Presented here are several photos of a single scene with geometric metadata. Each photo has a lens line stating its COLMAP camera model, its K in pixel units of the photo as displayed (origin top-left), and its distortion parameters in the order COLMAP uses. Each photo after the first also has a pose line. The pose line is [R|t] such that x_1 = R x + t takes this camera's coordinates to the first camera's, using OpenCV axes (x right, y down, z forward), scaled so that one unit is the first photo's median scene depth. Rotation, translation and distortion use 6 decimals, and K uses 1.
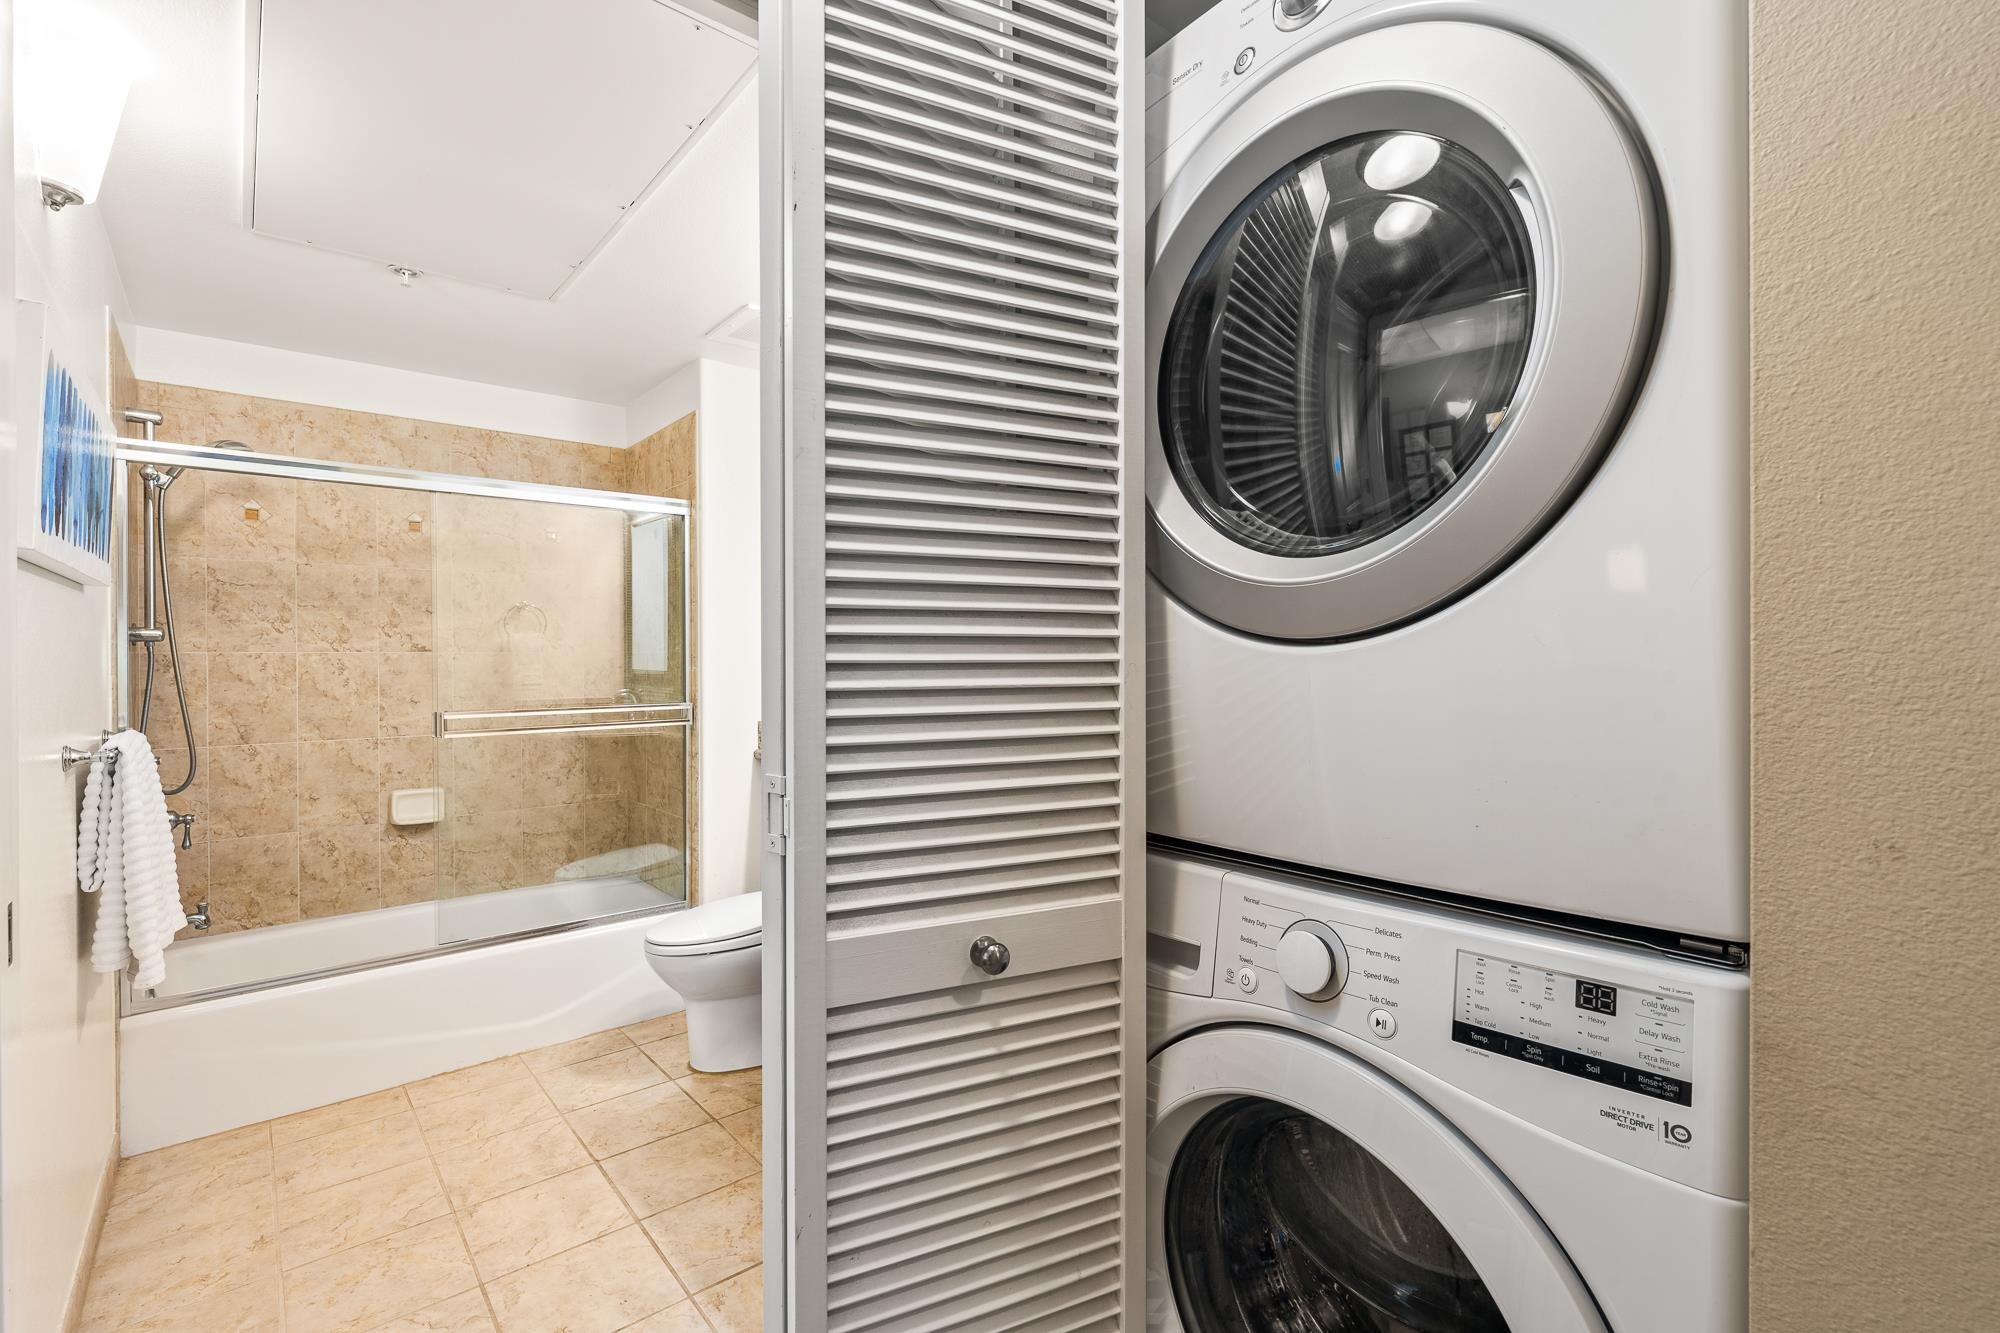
lens RADIAL K [[892.2, 0, 1002.3], [0, 892.2, 659.9], [0, 0, 1]] dist [-0.000815, 0.001088]
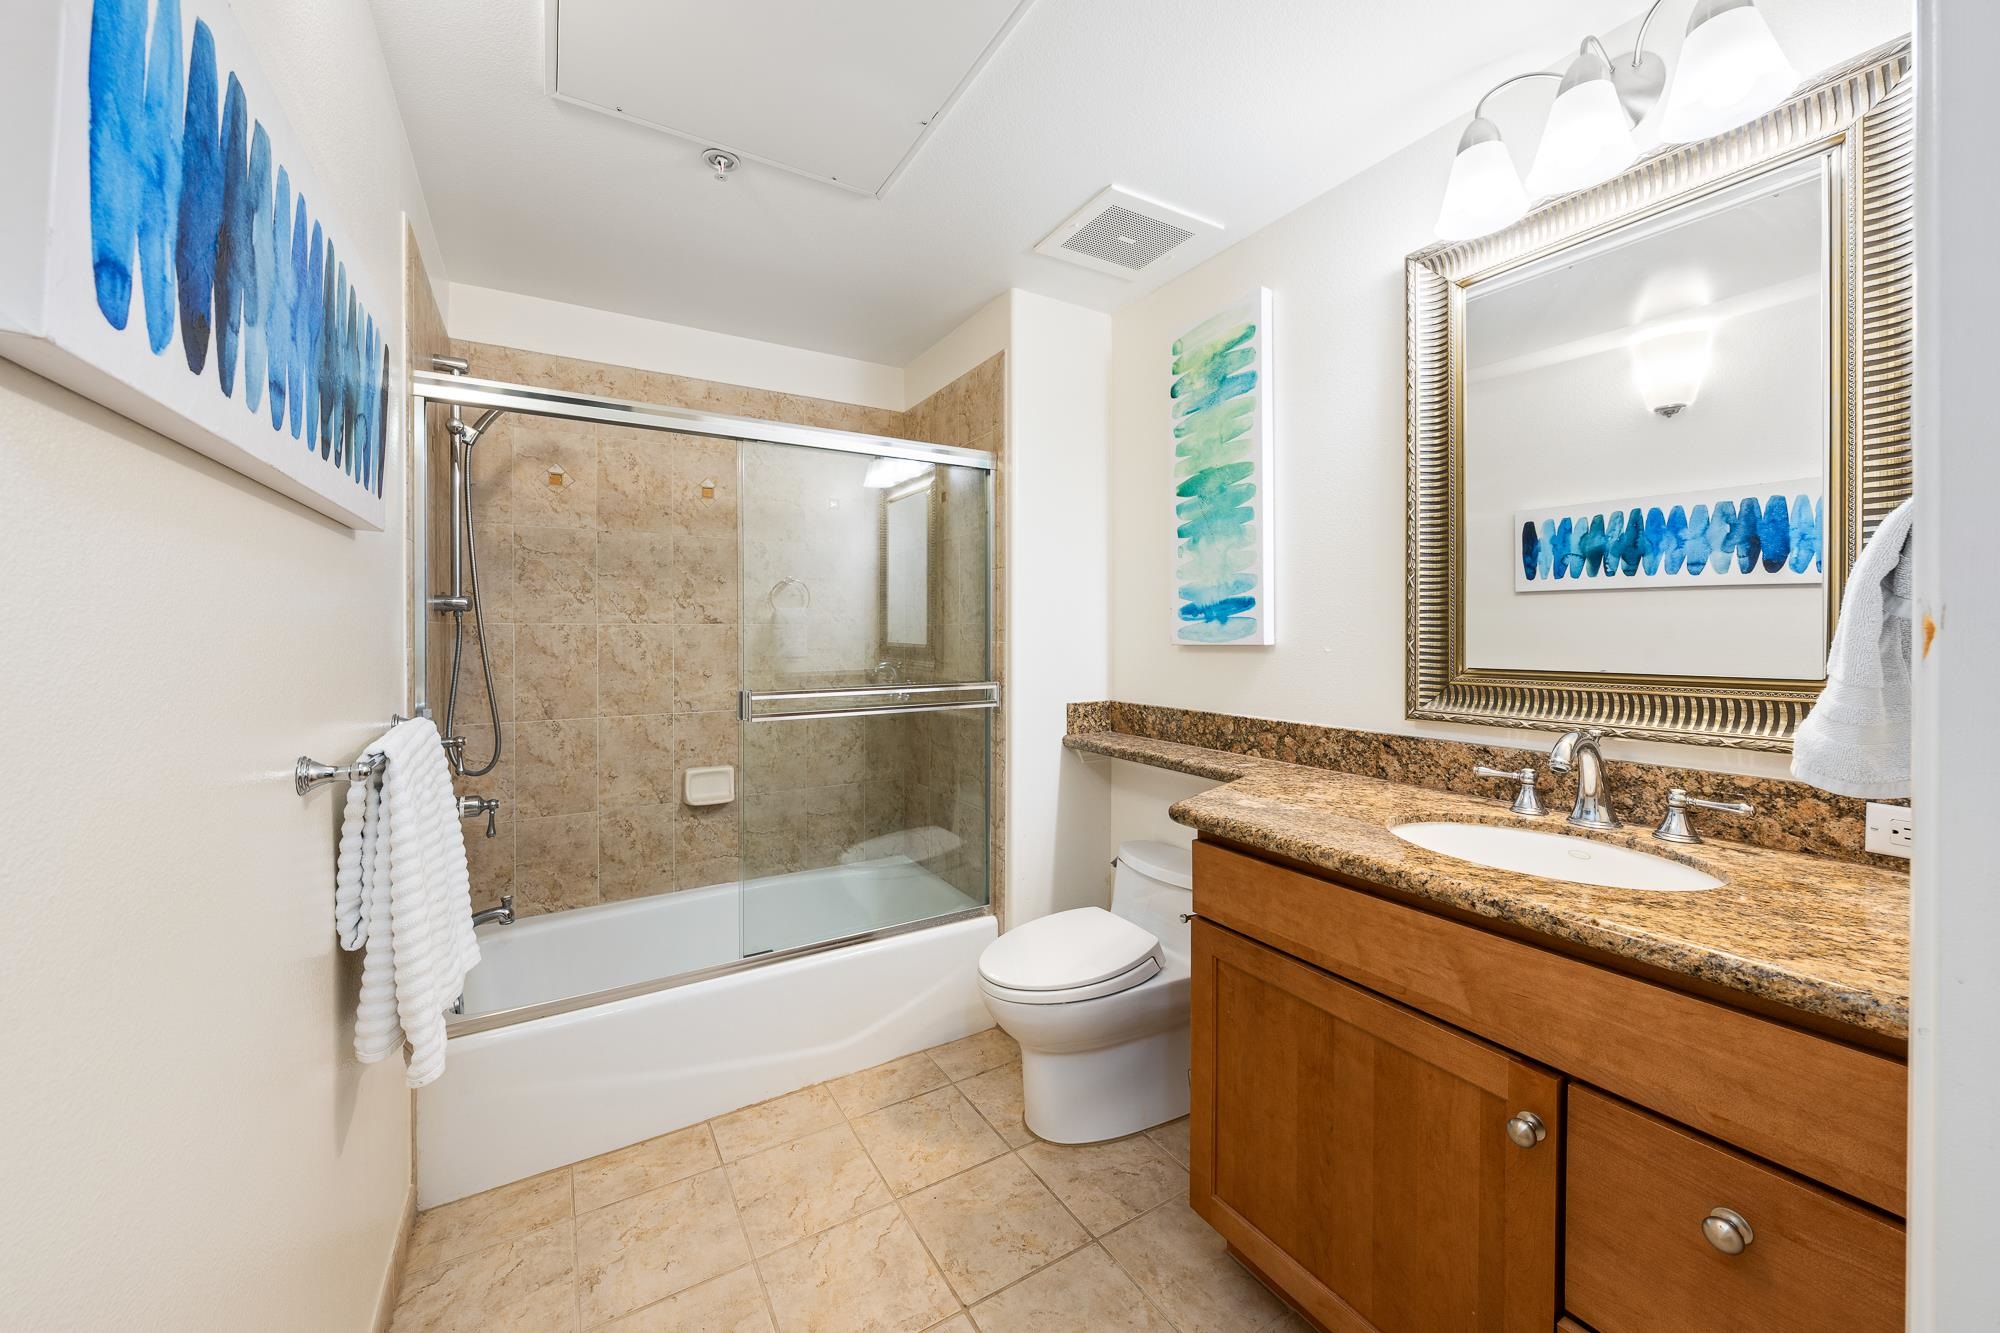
lens RADIAL K [[743.7, 0, 997.8], [0, 743.7, 636.3], [0, 0, 1]] dist [-0.000581, -0.000436]
pose [[0.986280, 0.004134, -0.165030, -0.242852], [-0.003845, 0.999990, 0.002072, 0.001735], [0.165037, -0.001409, 0.986286, 0.293293]]
